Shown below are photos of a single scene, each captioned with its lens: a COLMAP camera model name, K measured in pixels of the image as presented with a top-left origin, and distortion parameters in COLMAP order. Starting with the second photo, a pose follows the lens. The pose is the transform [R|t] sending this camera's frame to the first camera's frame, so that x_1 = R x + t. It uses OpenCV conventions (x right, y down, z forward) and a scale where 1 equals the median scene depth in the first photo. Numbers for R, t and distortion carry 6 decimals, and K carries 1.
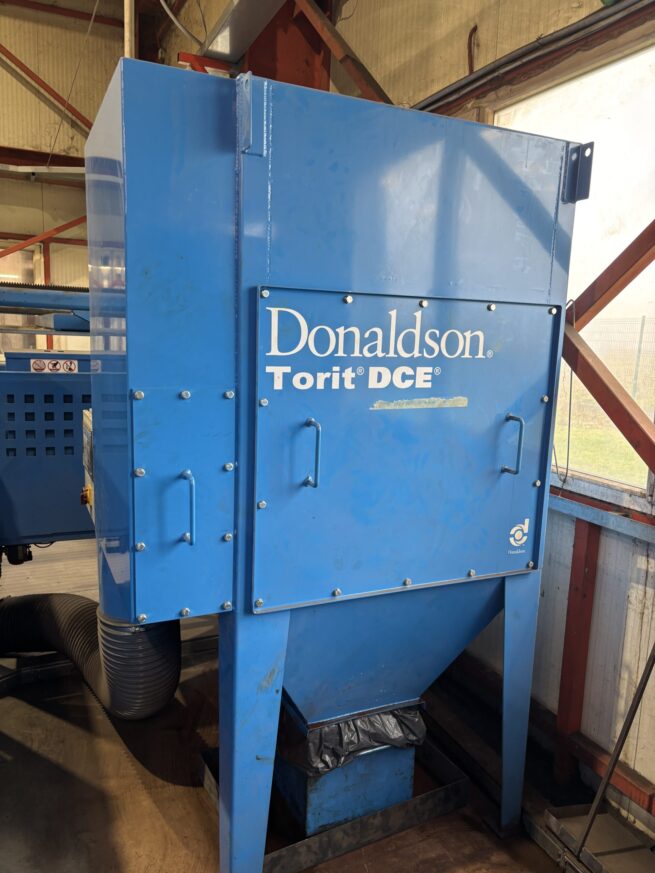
lens RADIAL K [[656.7, 0, 330.8], [0, 656.7, 442.3], [0, 0, 1]] dist [0.033536, -0.036499]
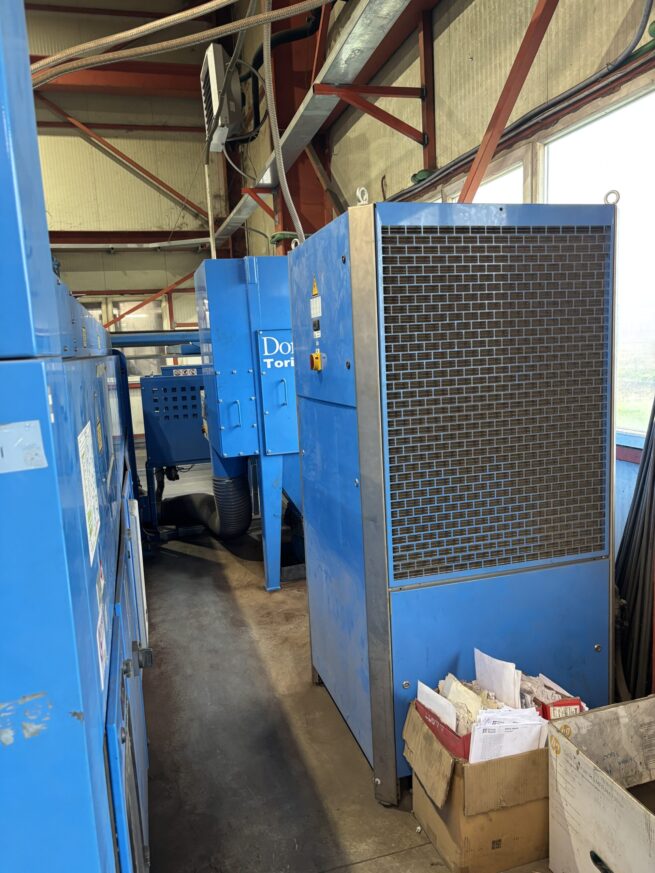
lens RADIAL K [[656.7, 0, 329.5], [0, 656.7, 439.9], [0, 0, 1]] dist [0.033536, -0.036499]
pose [[0.983492, -0.064213, -0.169175, 0.278811], [0.061688, 0.997892, -0.020144, 0.131600], [0.170112, 0.009375, 0.985380, -0.741110]]
